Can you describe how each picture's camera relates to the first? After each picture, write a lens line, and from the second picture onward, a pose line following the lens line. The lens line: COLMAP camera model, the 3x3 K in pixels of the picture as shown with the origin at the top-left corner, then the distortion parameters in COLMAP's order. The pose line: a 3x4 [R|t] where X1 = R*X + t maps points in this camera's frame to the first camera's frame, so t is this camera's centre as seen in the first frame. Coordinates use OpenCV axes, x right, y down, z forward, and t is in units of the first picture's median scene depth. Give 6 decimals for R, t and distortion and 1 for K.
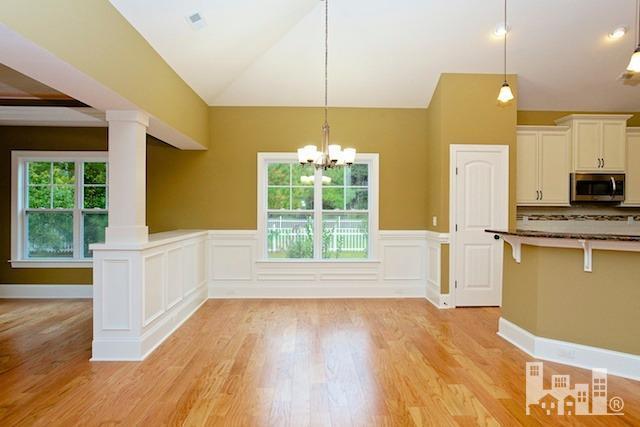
lens RADIAL K [[422.4, 0, 317.7], [0, 422.4, 212.1], [0, 0, 1]] dist [0.000512, 0.003385]
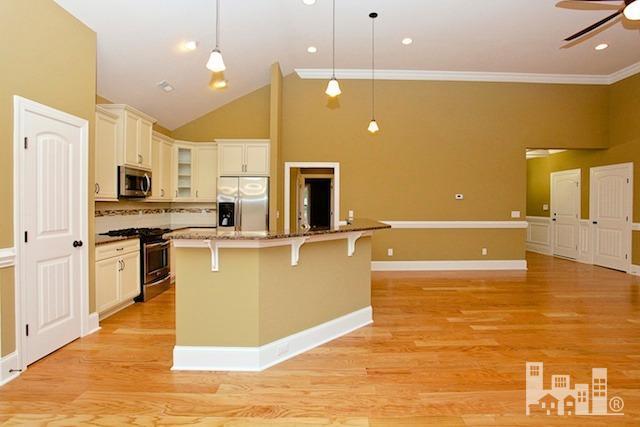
lens RADIAL K [[336.9, 0, 317.9], [0, 336.9, 207.6], [0, 0, 1]] dist [0.013513, 0.000566]
pose [[0.058362, -0.016408, 0.998161, -0.125928], [-0.002425, 0.999860, 0.016578, -0.013150], [-0.998293, -0.003388, 0.058314, 0.516753]]
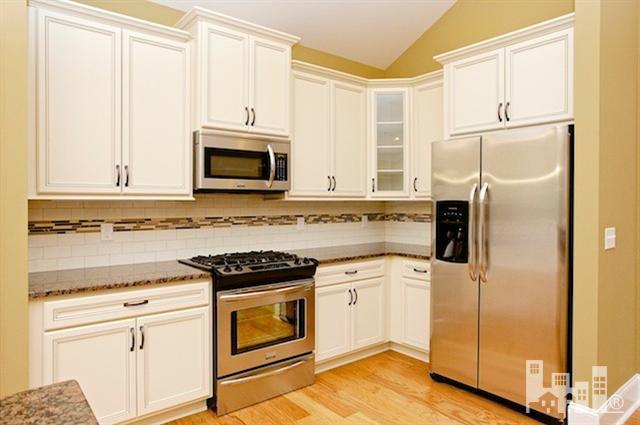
lens RADIAL K [[413.7, 0, 317.6], [0, 413.7, 202.6], [0, 0, 1]] dist [-0.036223, -0.000655]
pose [[0.804631, -0.005232, 0.593752, 0.434657], [0.006657, 0.999978, -0.000210, -0.010446], [-0.593737, 0.004122, 0.804648, 0.544210]]
